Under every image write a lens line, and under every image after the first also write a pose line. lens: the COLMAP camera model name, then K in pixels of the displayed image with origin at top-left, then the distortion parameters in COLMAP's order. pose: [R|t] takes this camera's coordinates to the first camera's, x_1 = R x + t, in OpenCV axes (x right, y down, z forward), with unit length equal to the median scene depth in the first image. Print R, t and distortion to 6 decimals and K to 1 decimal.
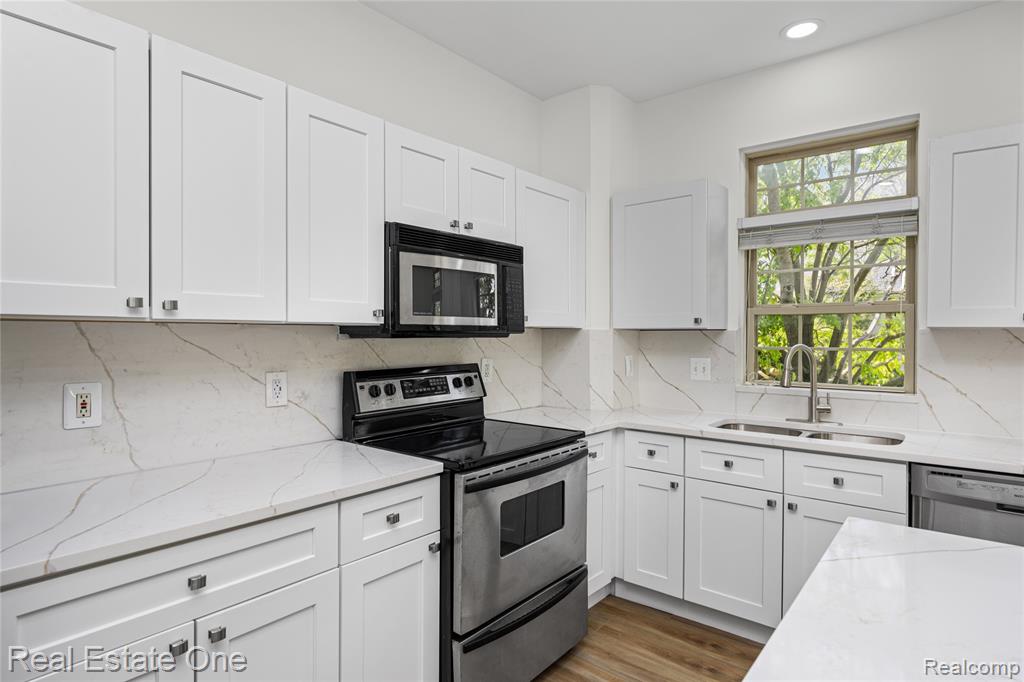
lens RADIAL K [[558.1, 0, 508.2], [0, 558.1, 338.6], [0, 0, 1]] dist [-0.001317, 0.000593]
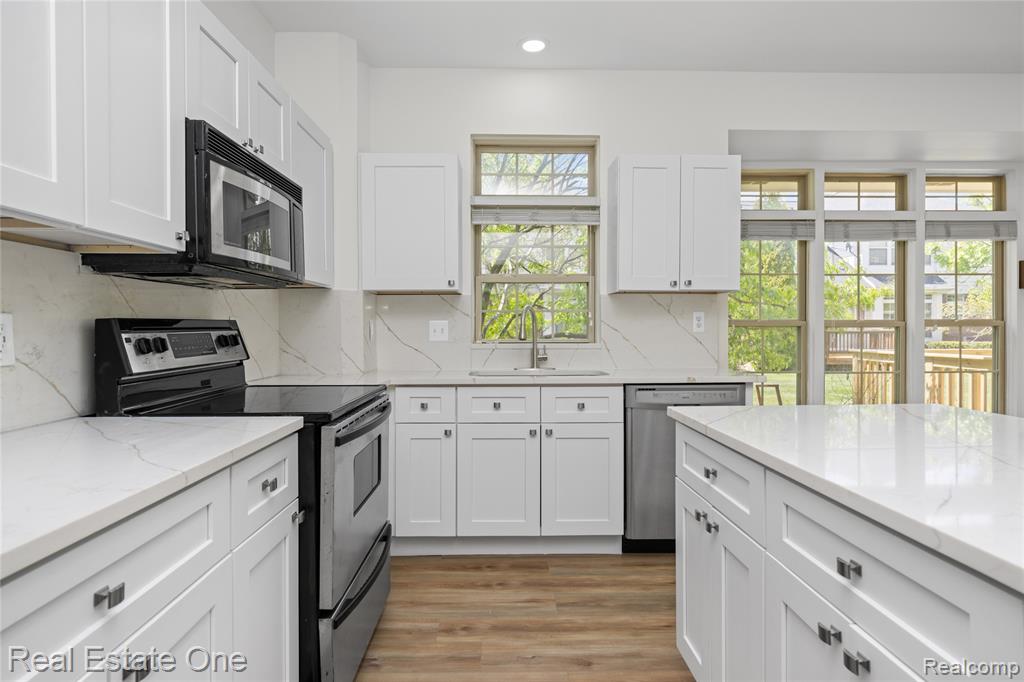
lens RADIAL K [[558.1, 0, 511.8], [0, 558.1, 335.6], [0, 0, 1]] dist [-0.001317, 0.000593]
pose [[0.757448, -0.012128, 0.652783, -0.337935], [0.008319, 0.999926, 0.008925, 0.074546], [-0.652843, -0.001329, 0.757492, 0.118261]]
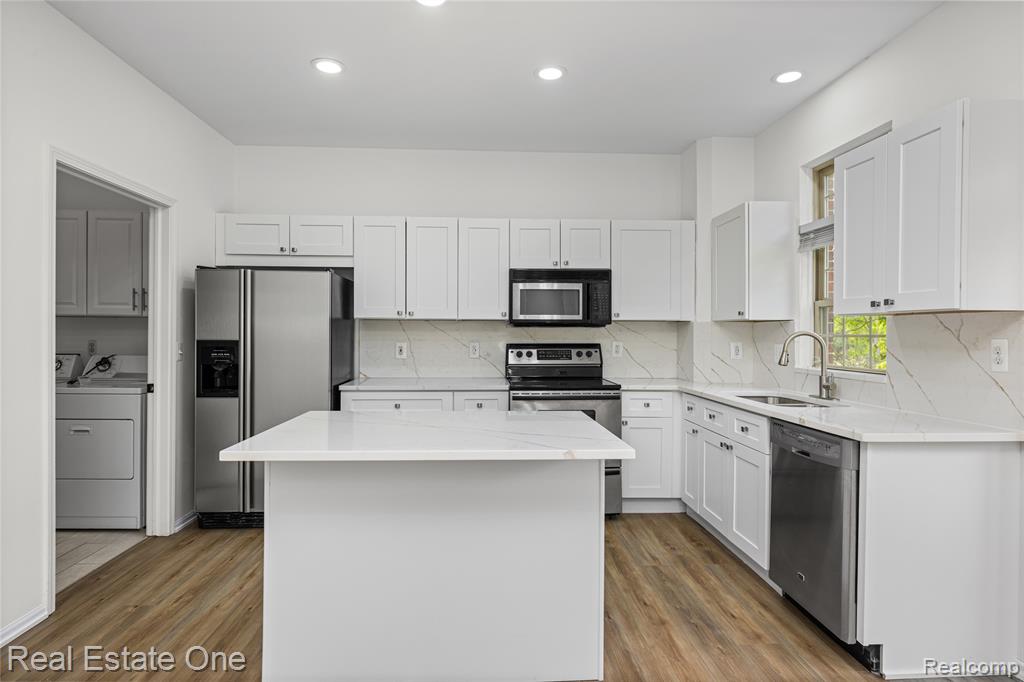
lens RADIAL K [[558.1, 0, 504.3], [0, 558.1, 335.4], [0, 0, 1]] dist [-0.001317, 0.000593]
pose [[0.671275, 0.004499, -0.741195, 1.112090], [-0.008675, 0.999961, -0.001787, 0.031344], [0.741158, 0.007630, 0.671288, -0.322790]]
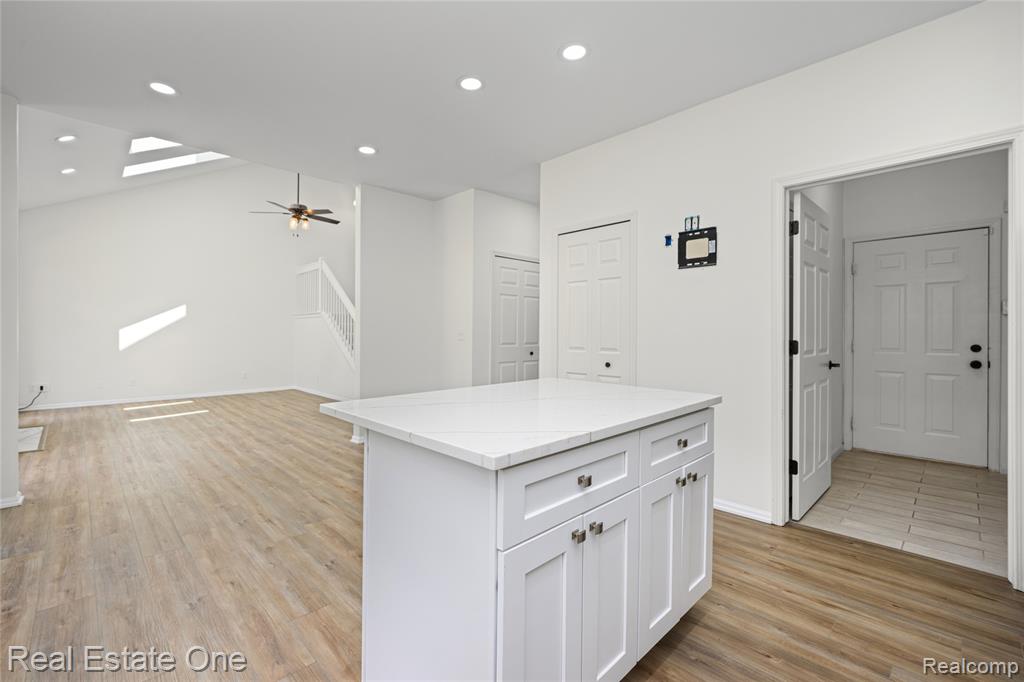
lens RADIAL K [[450.2, 0, 515.0], [0, 450.2, 325.5], [0, 0, 1]] dist [0.001382, -0.000710]
pose [[-0.995291, -0.002820, 0.096890, 0.293768], [-0.003797, 0.999944, -0.009897, 0.070374], [-0.096857, -0.010219, -0.995246, 0.993757]]
